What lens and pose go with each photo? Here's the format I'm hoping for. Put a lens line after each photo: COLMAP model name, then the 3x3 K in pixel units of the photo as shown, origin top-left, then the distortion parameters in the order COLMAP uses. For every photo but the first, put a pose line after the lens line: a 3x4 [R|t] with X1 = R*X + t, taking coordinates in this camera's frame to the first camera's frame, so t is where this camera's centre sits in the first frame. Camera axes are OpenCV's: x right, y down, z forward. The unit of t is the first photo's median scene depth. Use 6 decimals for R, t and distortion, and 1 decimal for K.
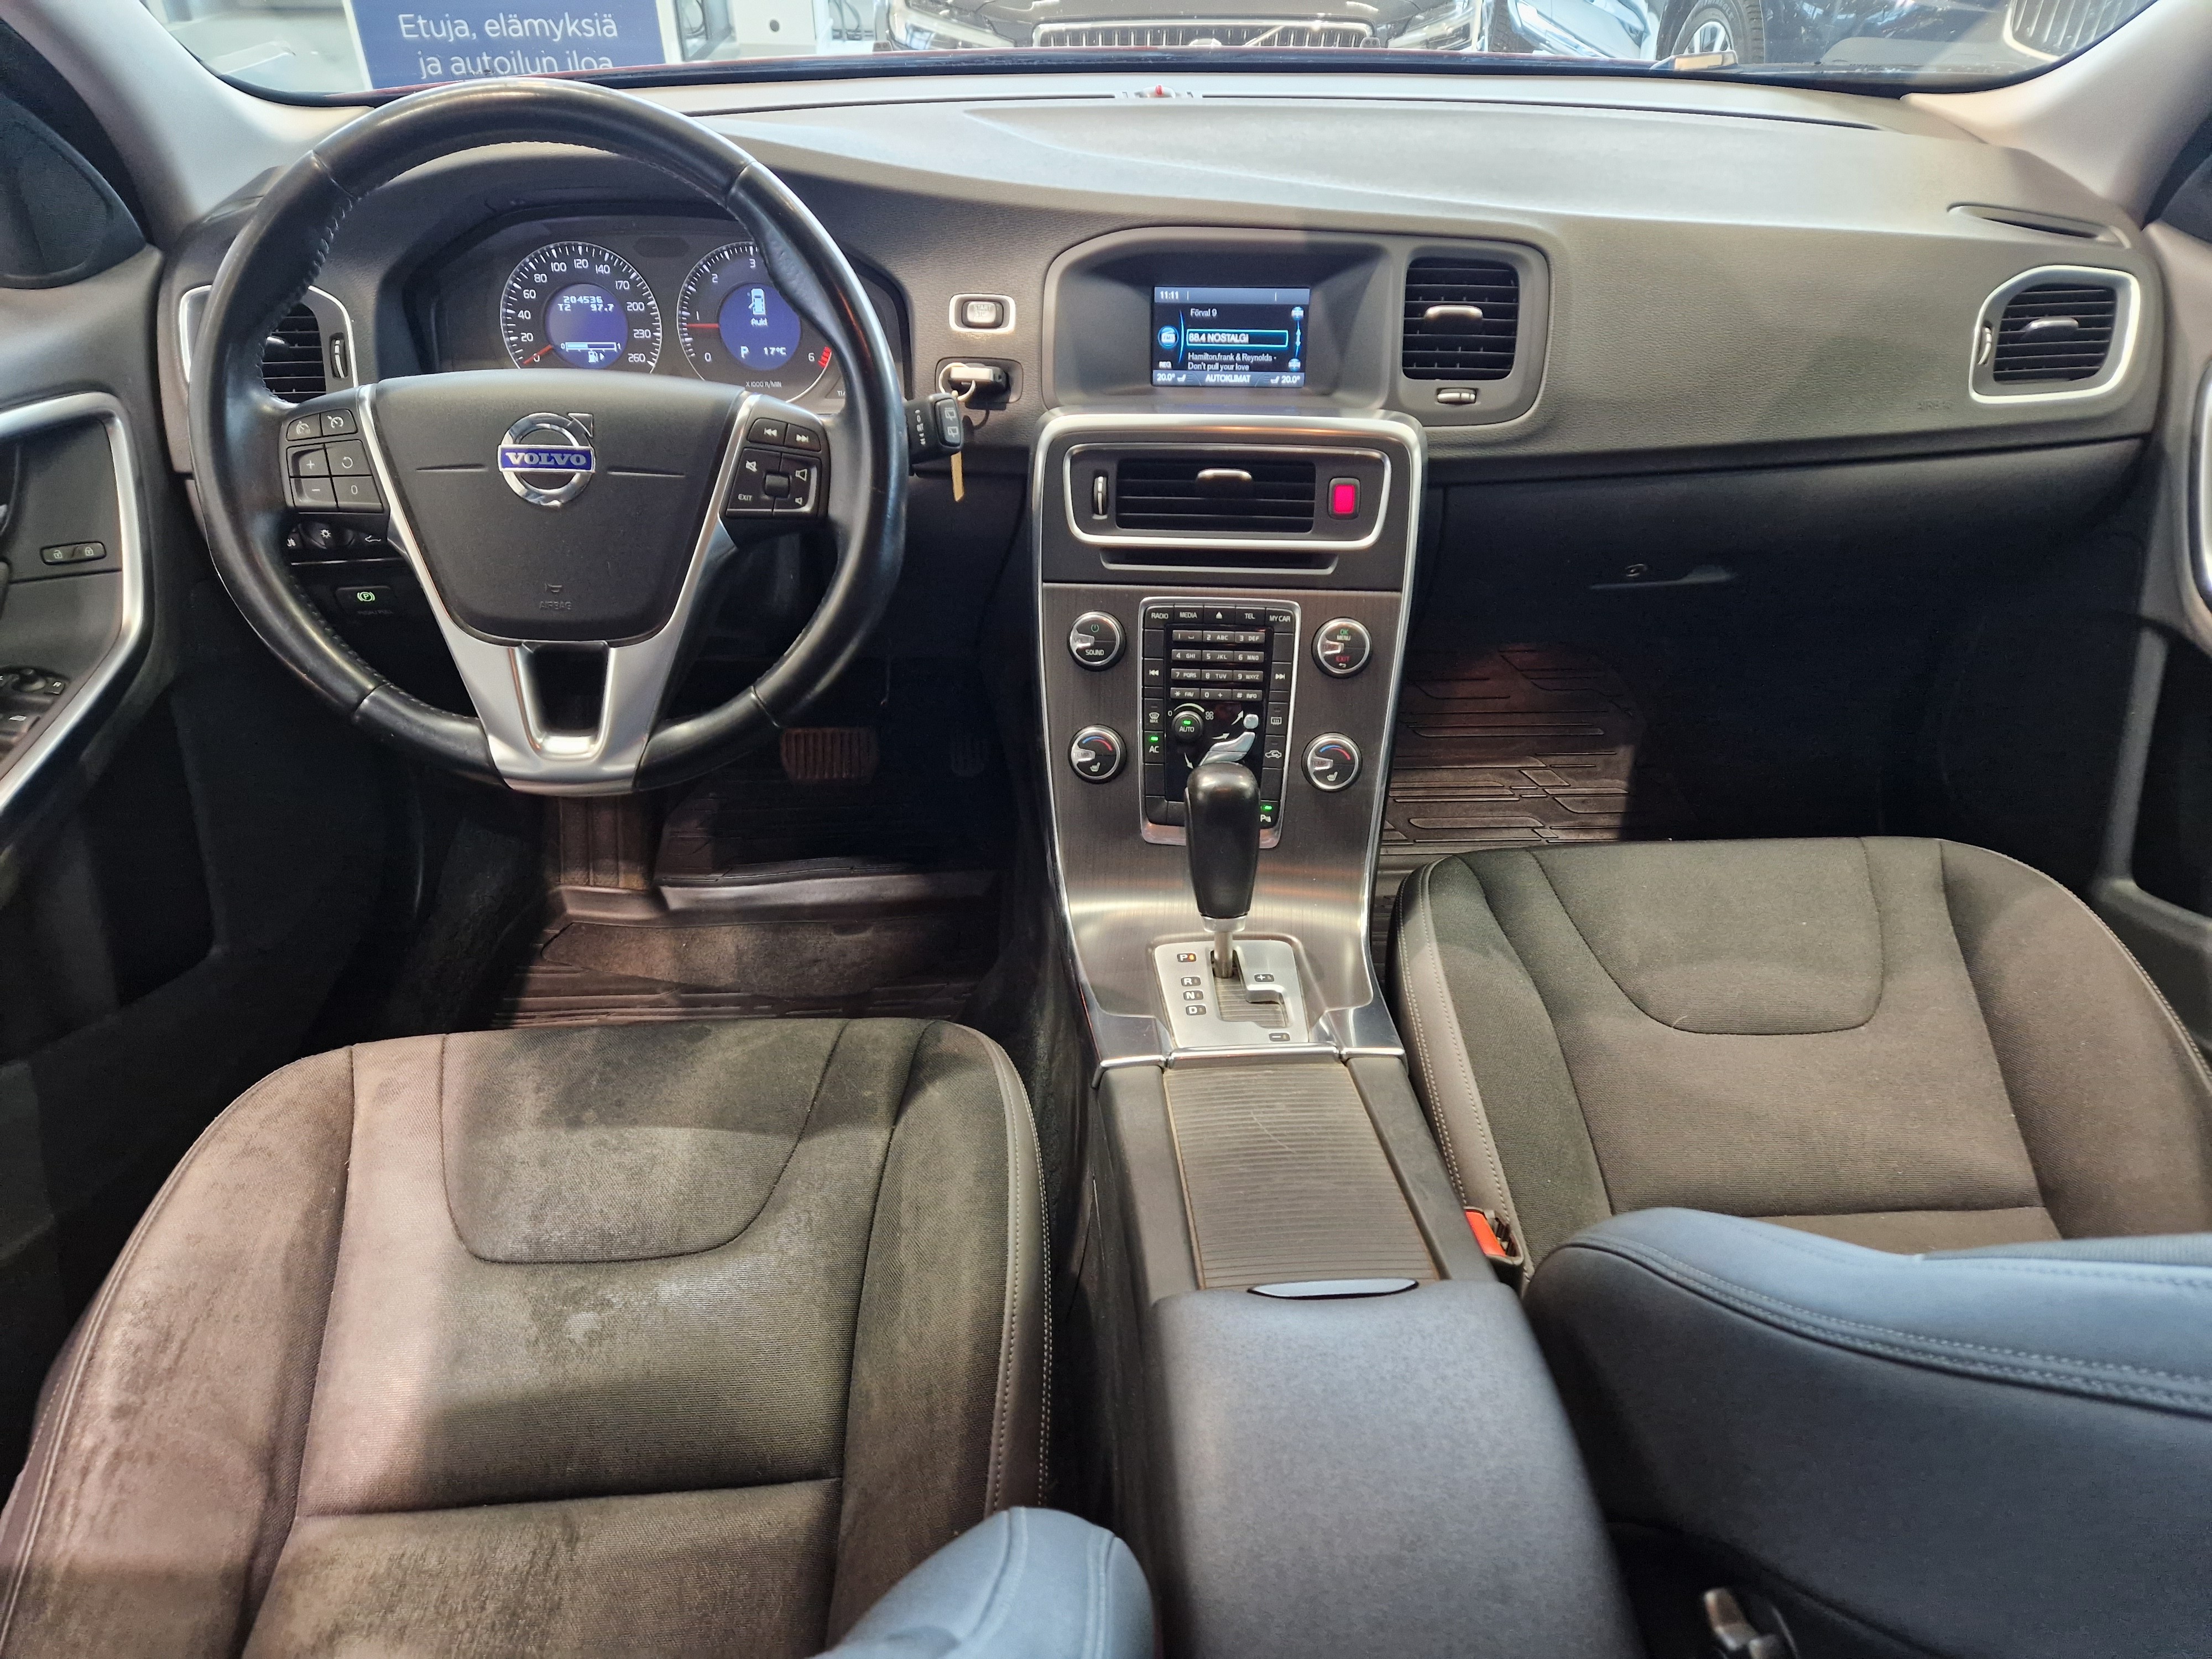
lens RADIAL K [[1463.2, 0, 1114.1], [0, 1463.2, 836.4], [0, 0, 1]] dist [0.085099, -0.086021]
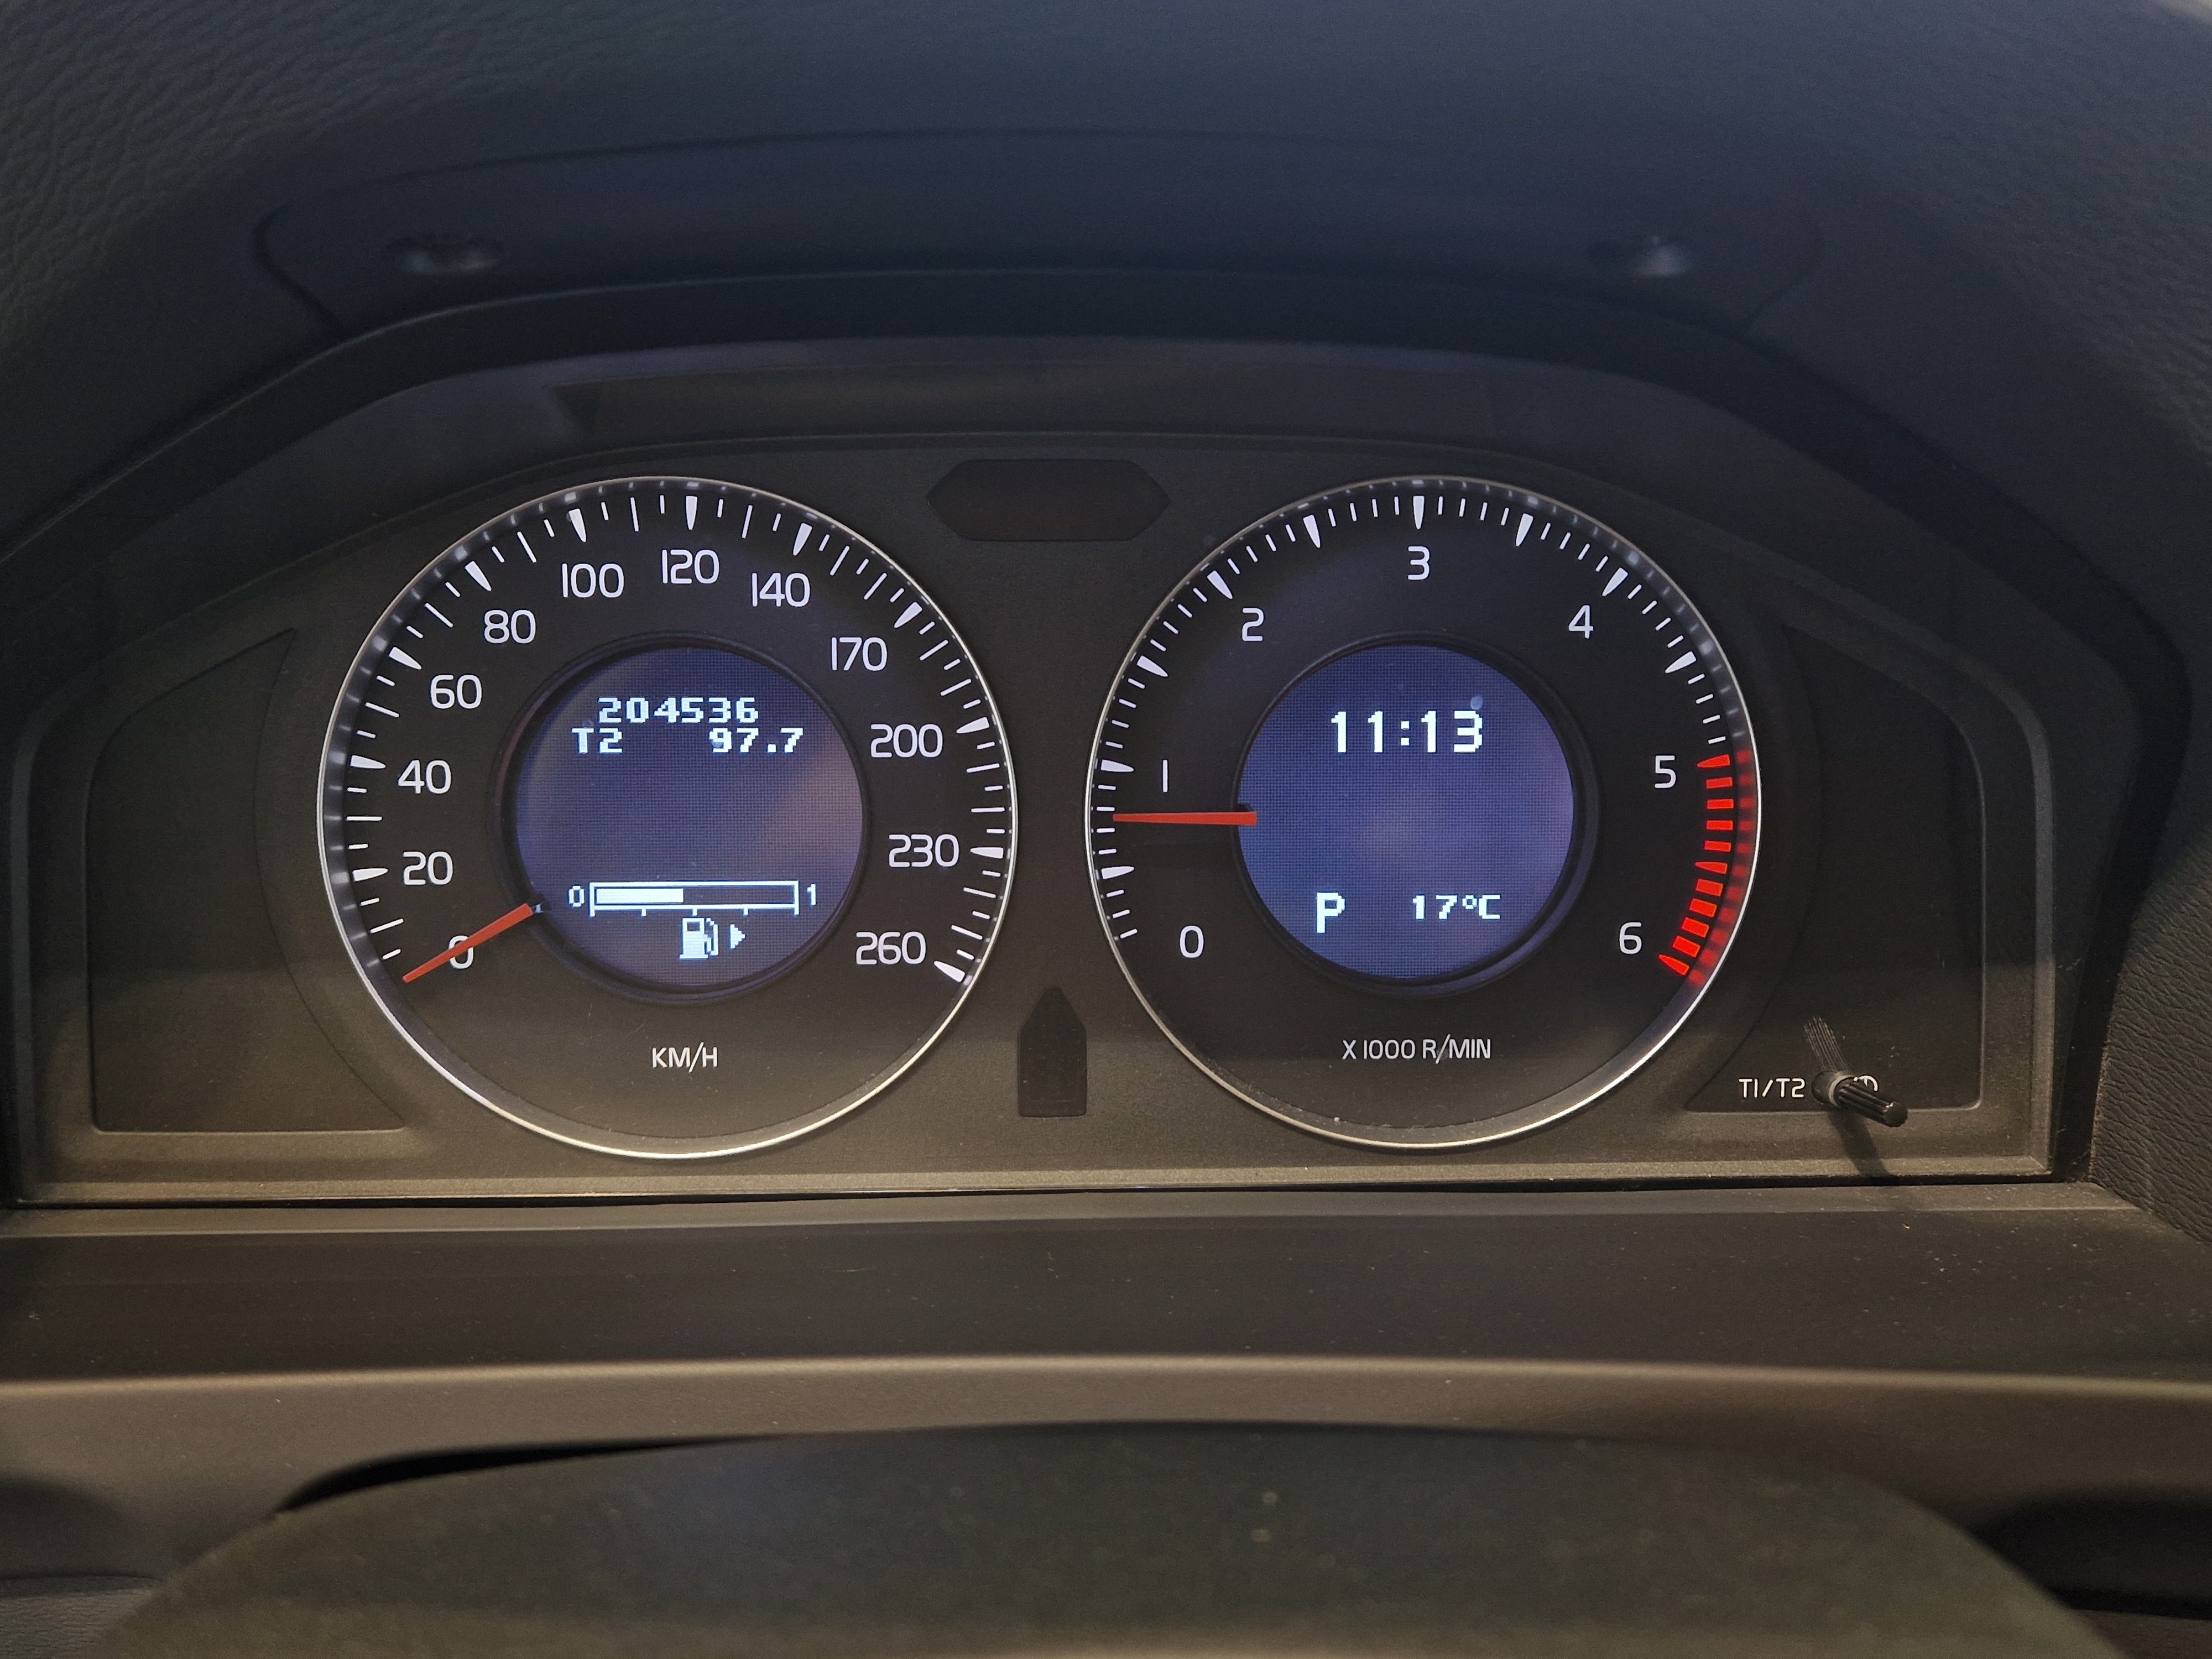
lens RADIAL K [[2013.8, 0, 1108.4], [0, 2013.8, 877.7], [0, 0, 1]] dist [0.093691, -0.007238]
pose [[0.999742, 0.007219, -0.021535, -0.307344], [-0.011461, 0.978922, -0.203911, -0.294561], [0.019609, 0.204105, 0.978753, 0.755452]]
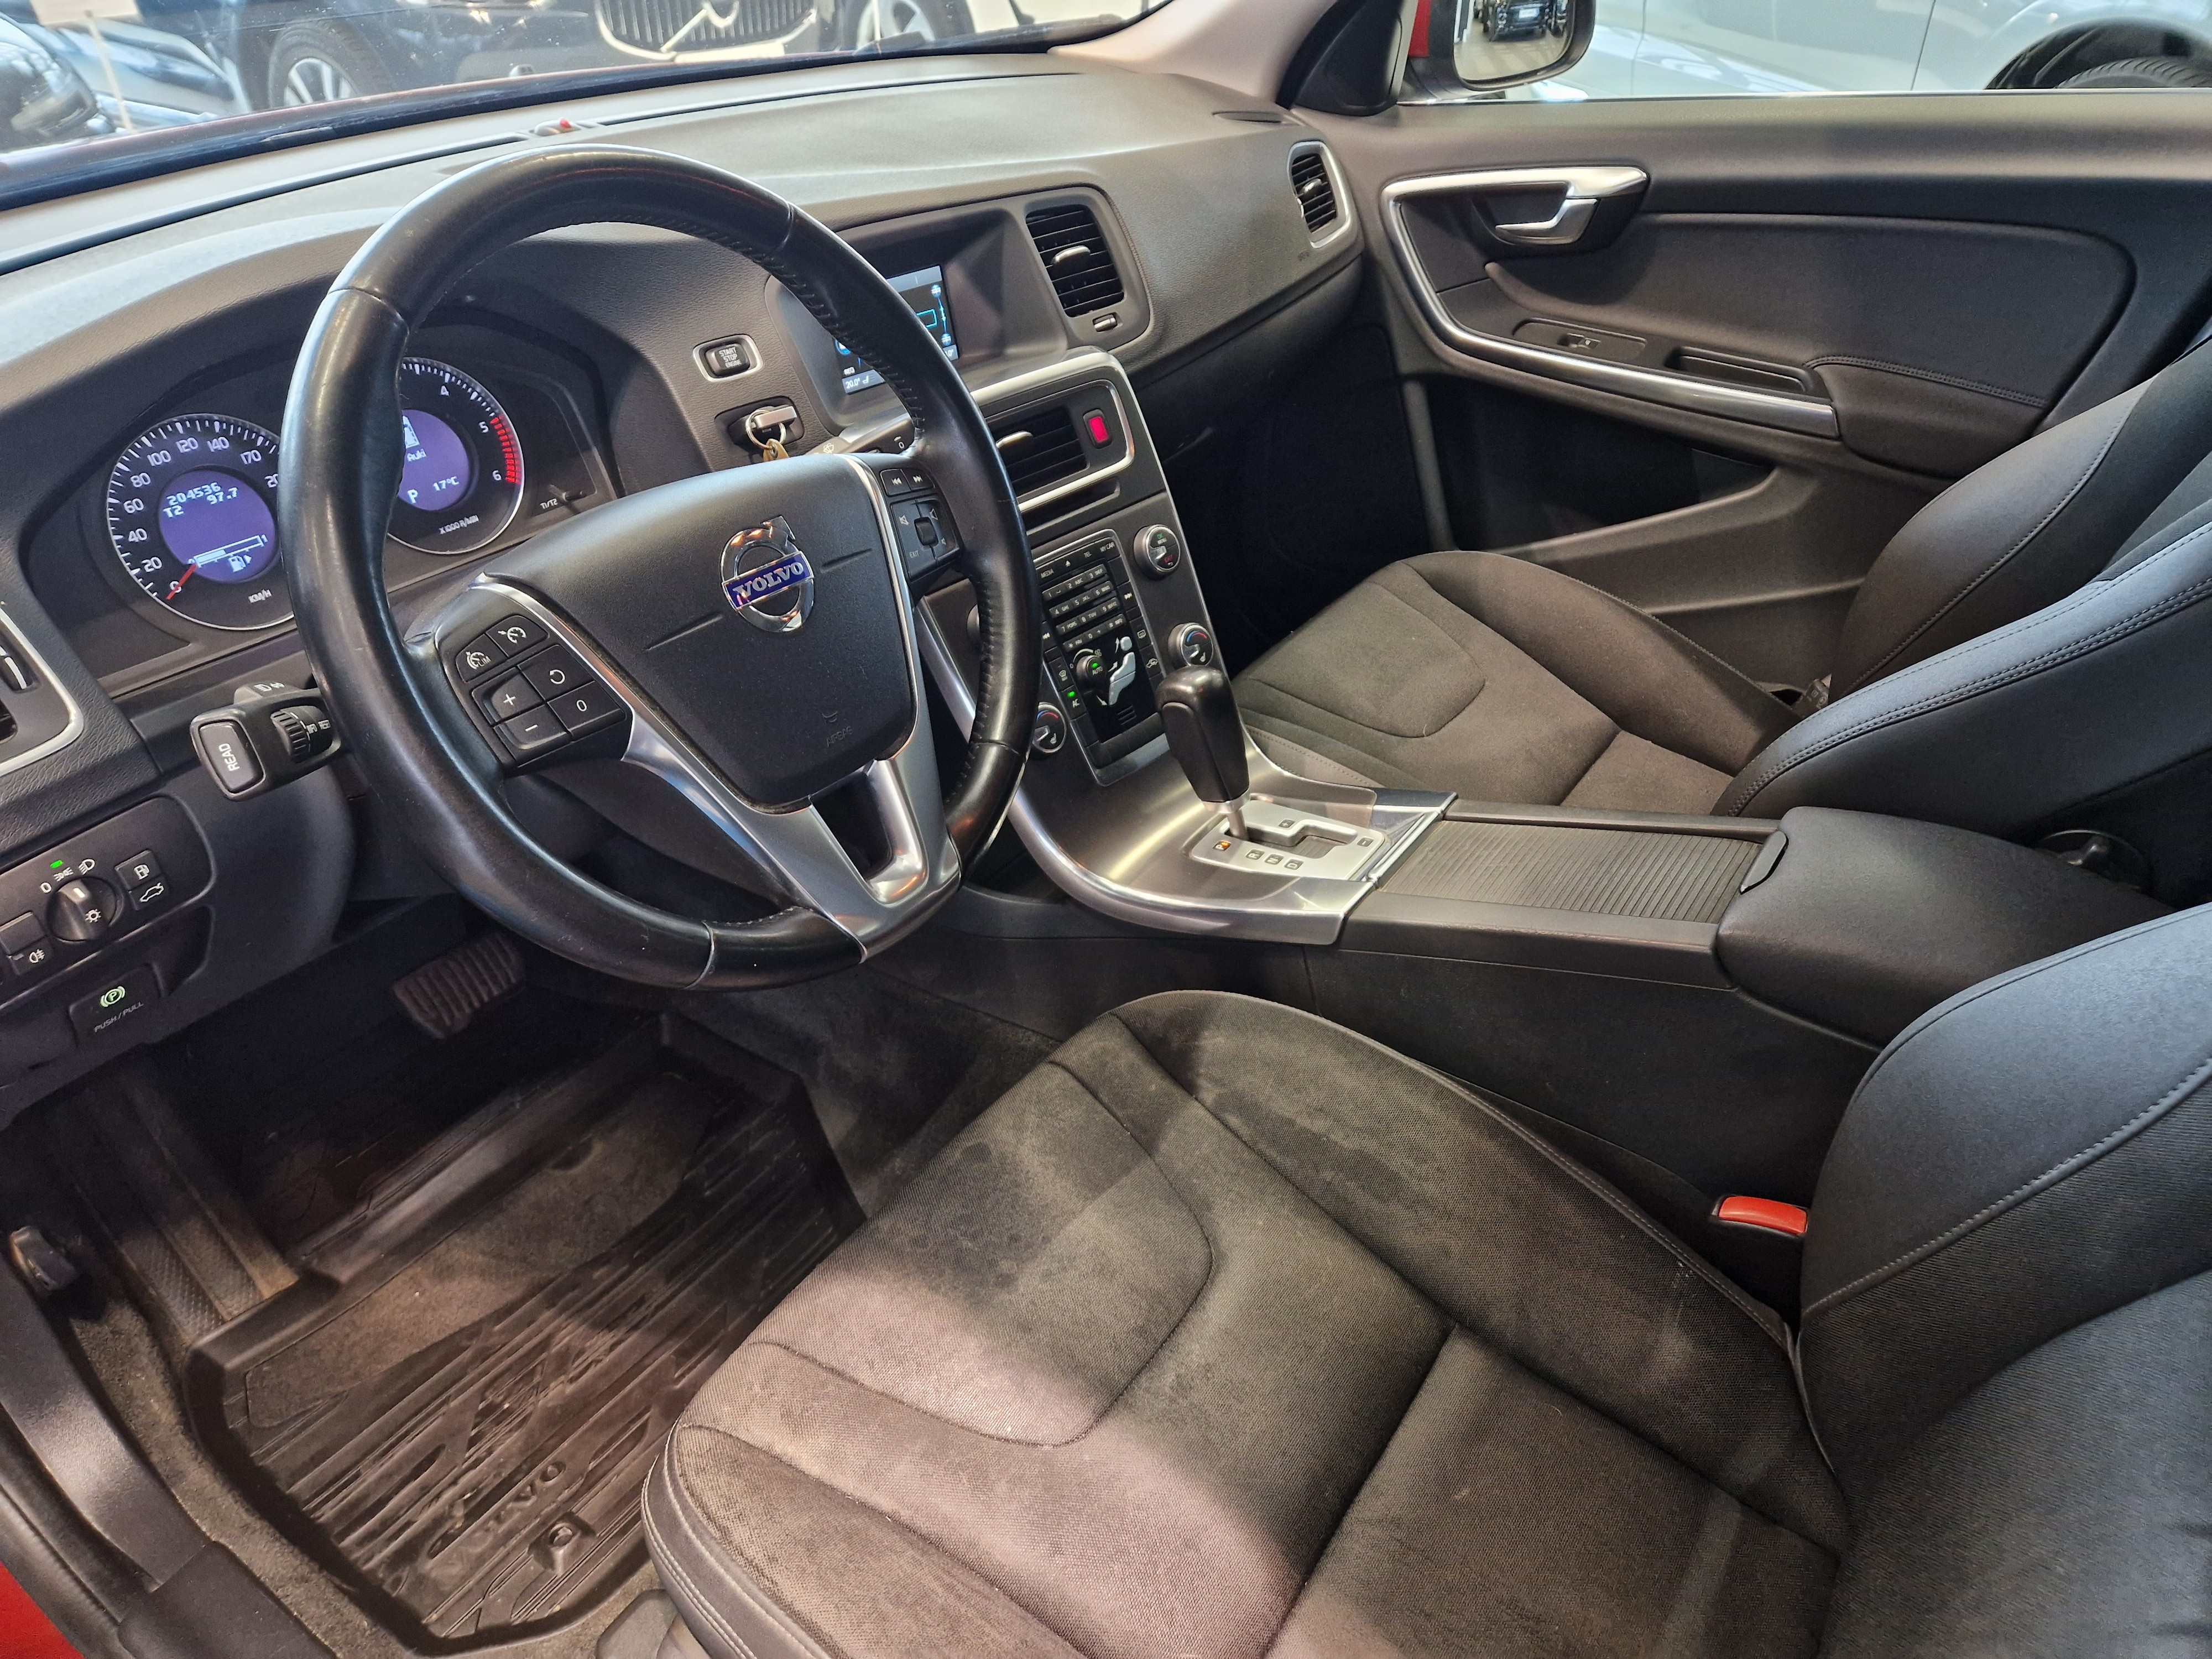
lens RADIAL K [[1460.6, 0, 1100.5], [0, 1460.6, 863.8], [0, 0, 1]] dist [0.086293, -0.090495]
pose [[0.619002, -0.461006, 0.635854, -0.686622], [0.465274, 0.867492, 0.176006, -0.136638], [-0.632738, 0.186898, 0.751473, 0.222040]]
